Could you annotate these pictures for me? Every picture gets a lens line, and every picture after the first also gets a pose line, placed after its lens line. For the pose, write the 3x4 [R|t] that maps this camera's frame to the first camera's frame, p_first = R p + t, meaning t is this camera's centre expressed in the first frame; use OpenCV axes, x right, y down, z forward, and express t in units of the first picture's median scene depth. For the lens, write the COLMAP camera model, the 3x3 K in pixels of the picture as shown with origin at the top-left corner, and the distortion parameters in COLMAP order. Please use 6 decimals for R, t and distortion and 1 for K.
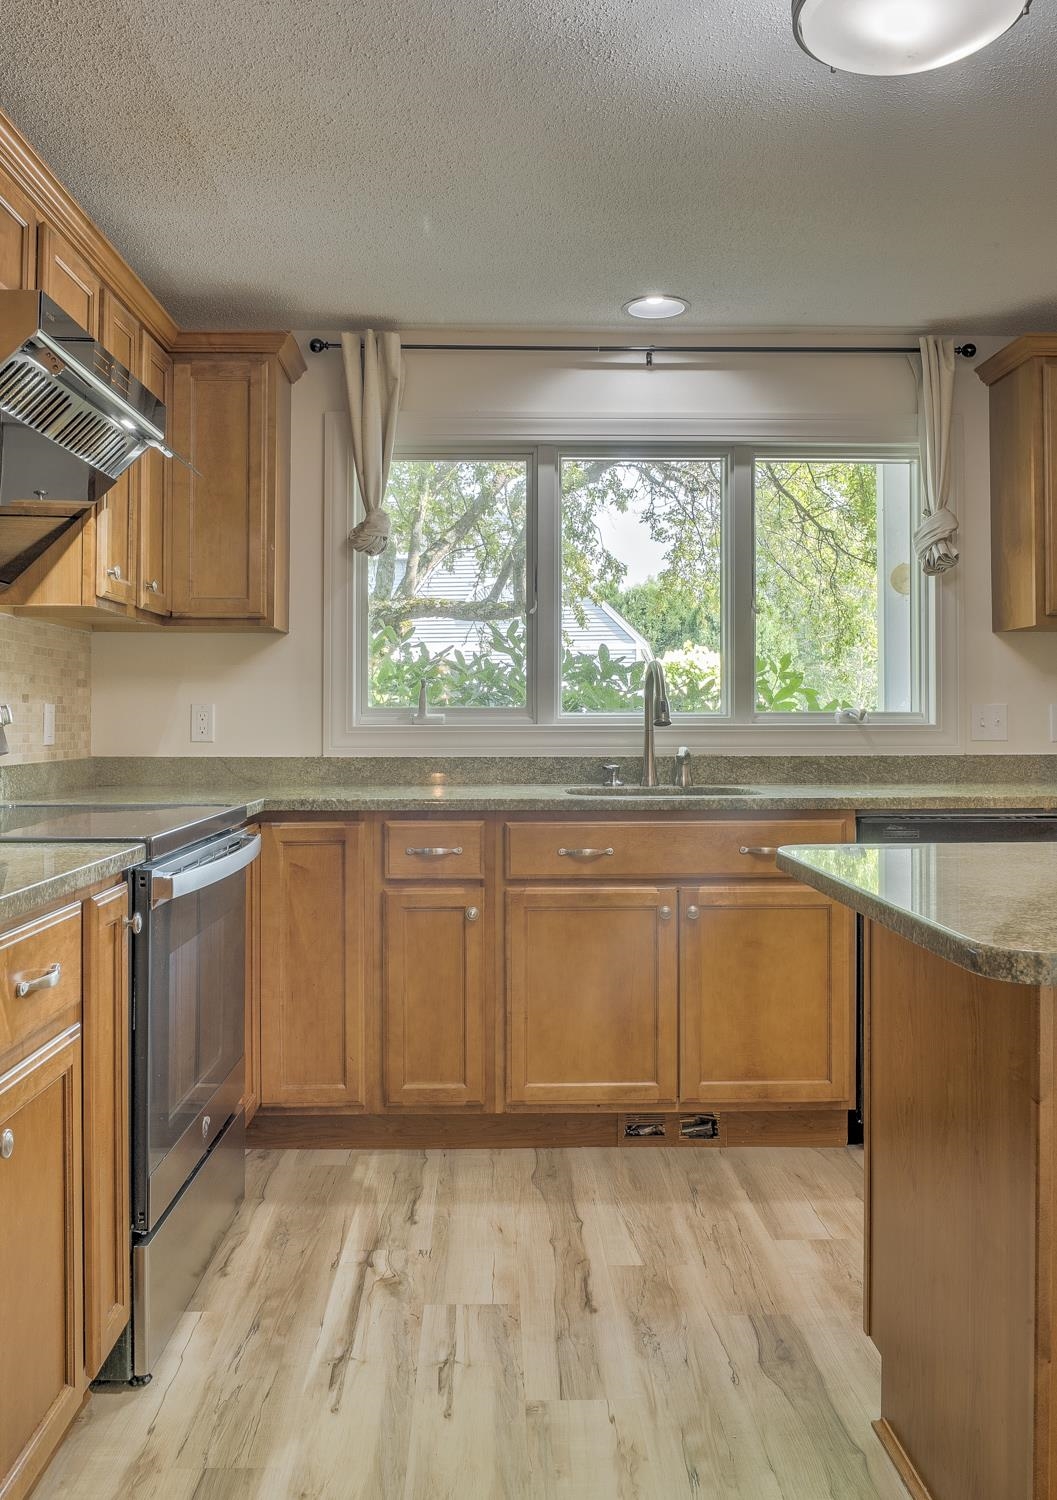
lens RADIAL K [[1234.9, 0, 539.1], [0, 1234.9, 697.4], [0, 0, 1]] dist [-0.014918, -0.011256]
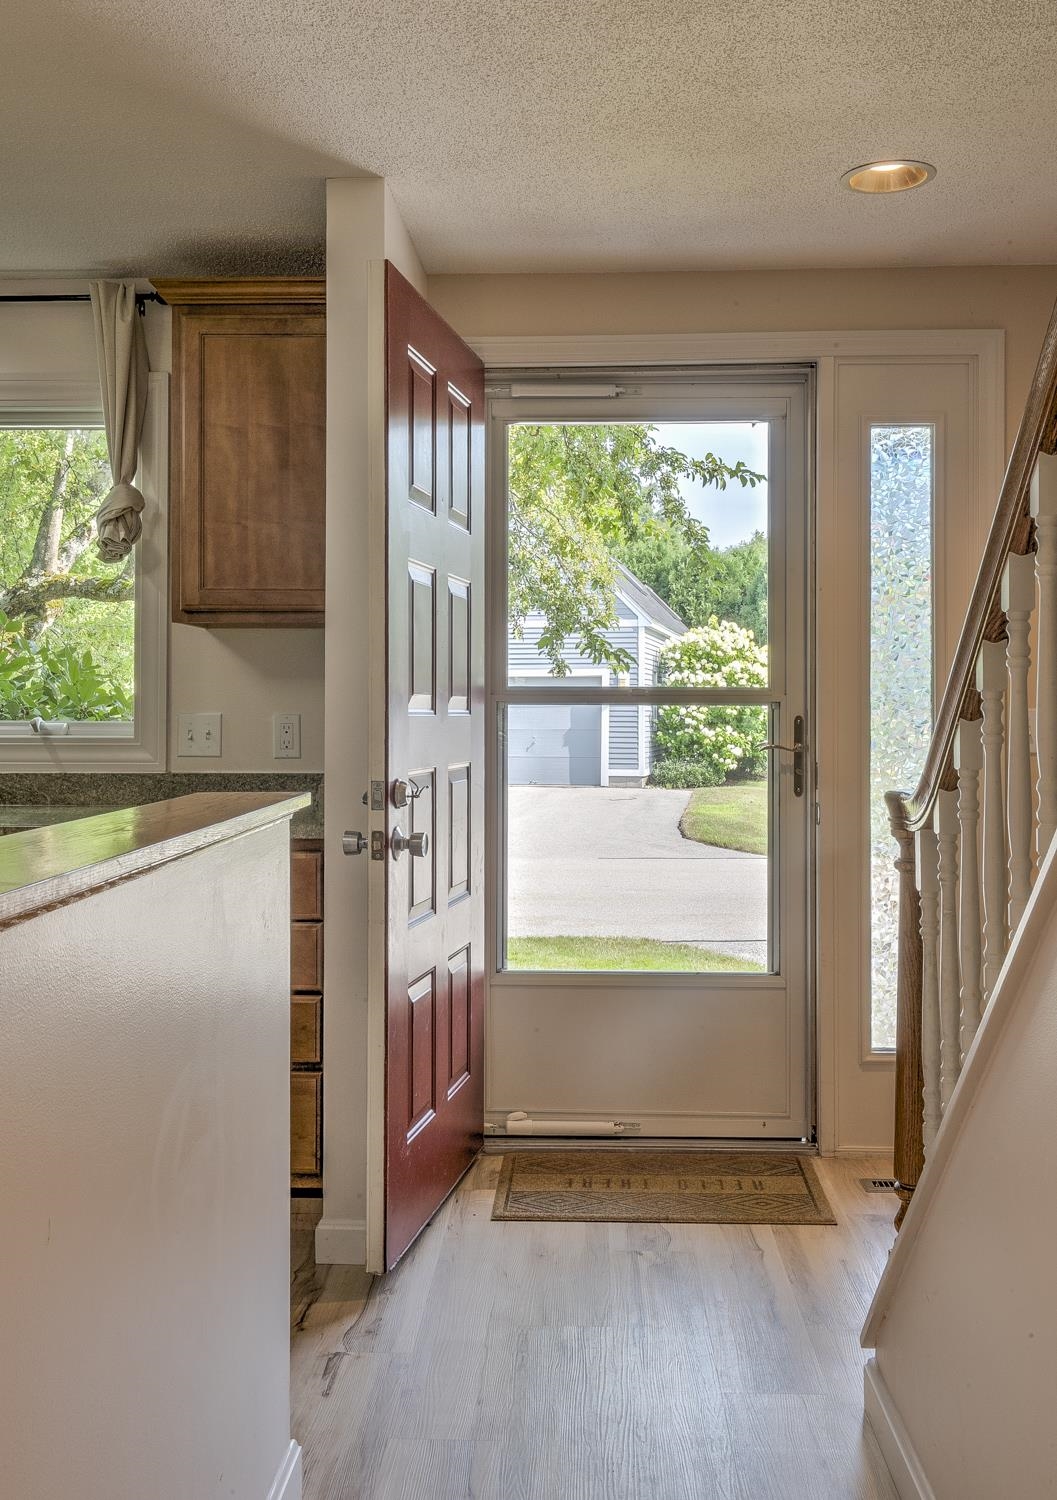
lens RADIAL K [[1523.0, 0, 533.7], [0, 1523.0, 709.7], [0, 0, 1]] dist [0.014201, 0.000000]
pose [[0.997470, 0.002829, -0.071028, 0.739444], [-0.001588, 0.999845, 0.017518, -0.017560], [0.071066, -0.017361, 0.997320, -0.035664]]
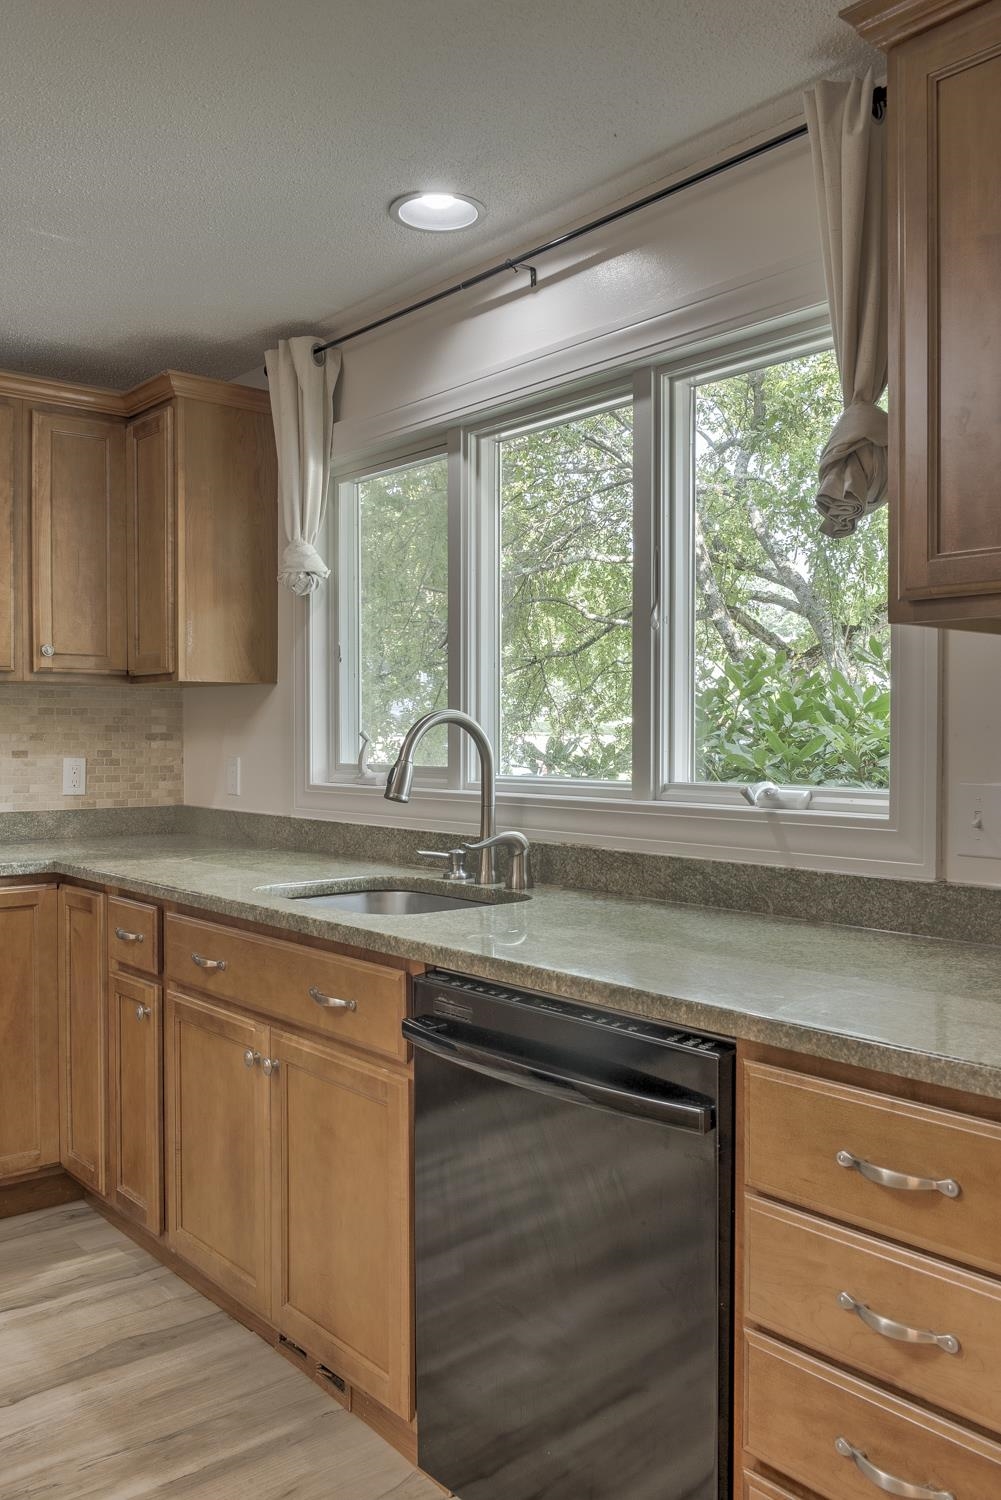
lens RADIAL K [[1239.0, 0, 458.3], [0, 1239.0, 737.5], [0, 0, 1]] dist [-0.024933, 0.020383]
pose [[0.601512, 0.004131, -0.798853, 0.692557], [0.011169, 0.999845, 0.013580, -0.023786], [0.798785, -0.017091, 0.601373, 0.592542]]
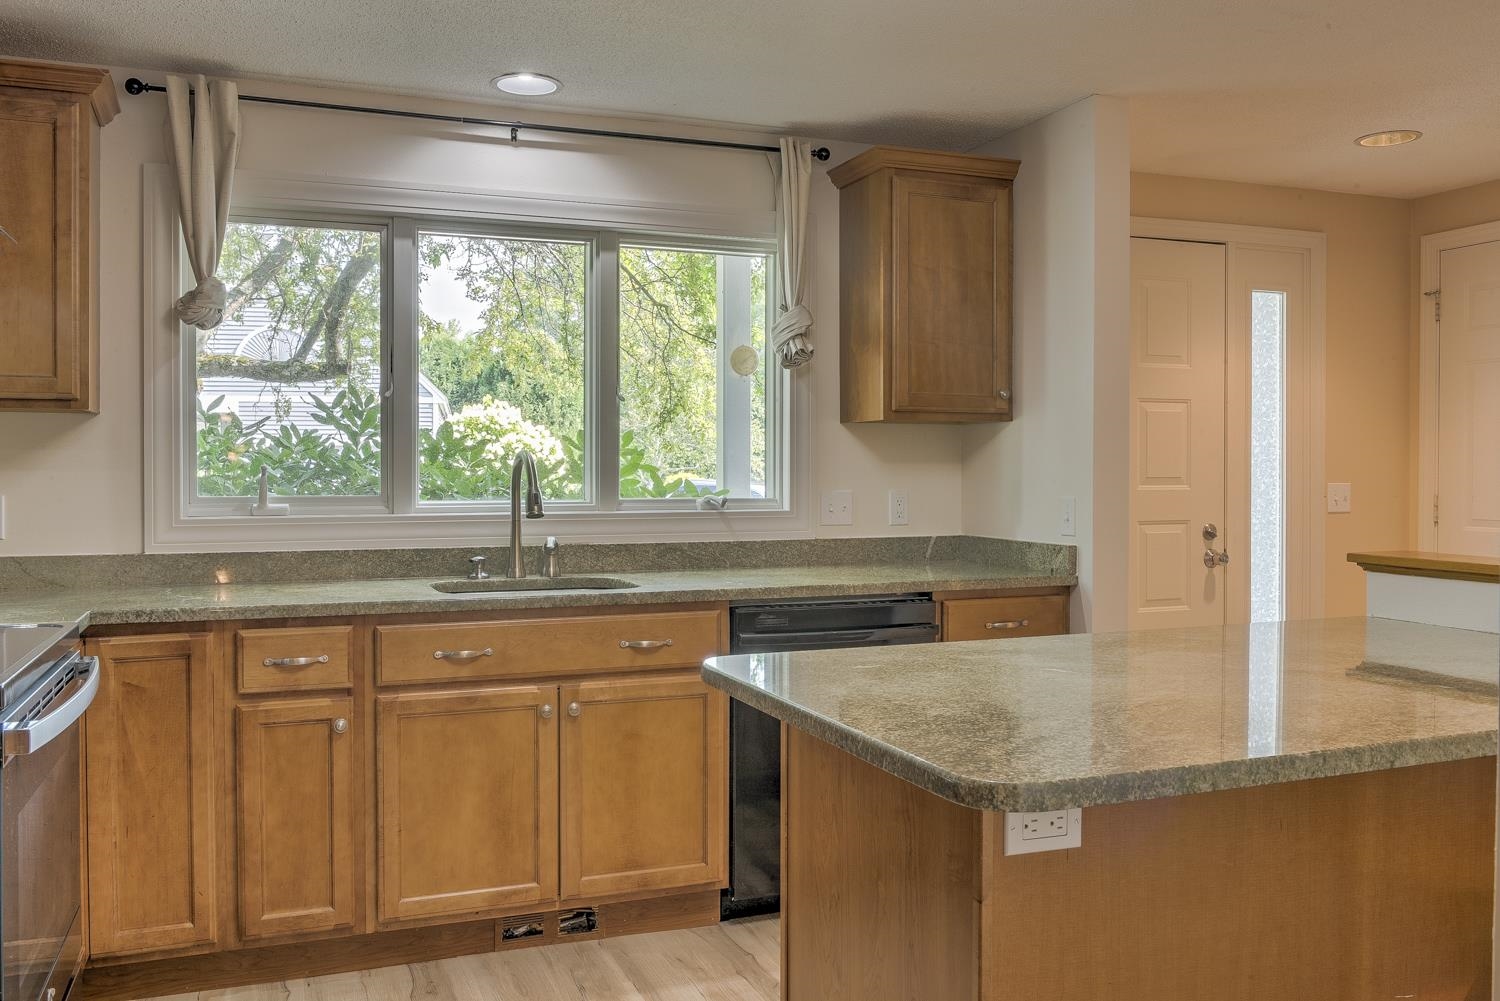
lens RADIAL K [[1254.1, 0, 763.9], [0, 1254.1, 488.6], [0, 0, 1]] dist [-0.005494, -0.010937]
pose [[0.941670, -0.004105, 0.336513, -0.063502], [-0.006164, 0.999547, 0.029444, -0.030701], [-0.336481, -0.029800, 0.941219, 0.004195]]
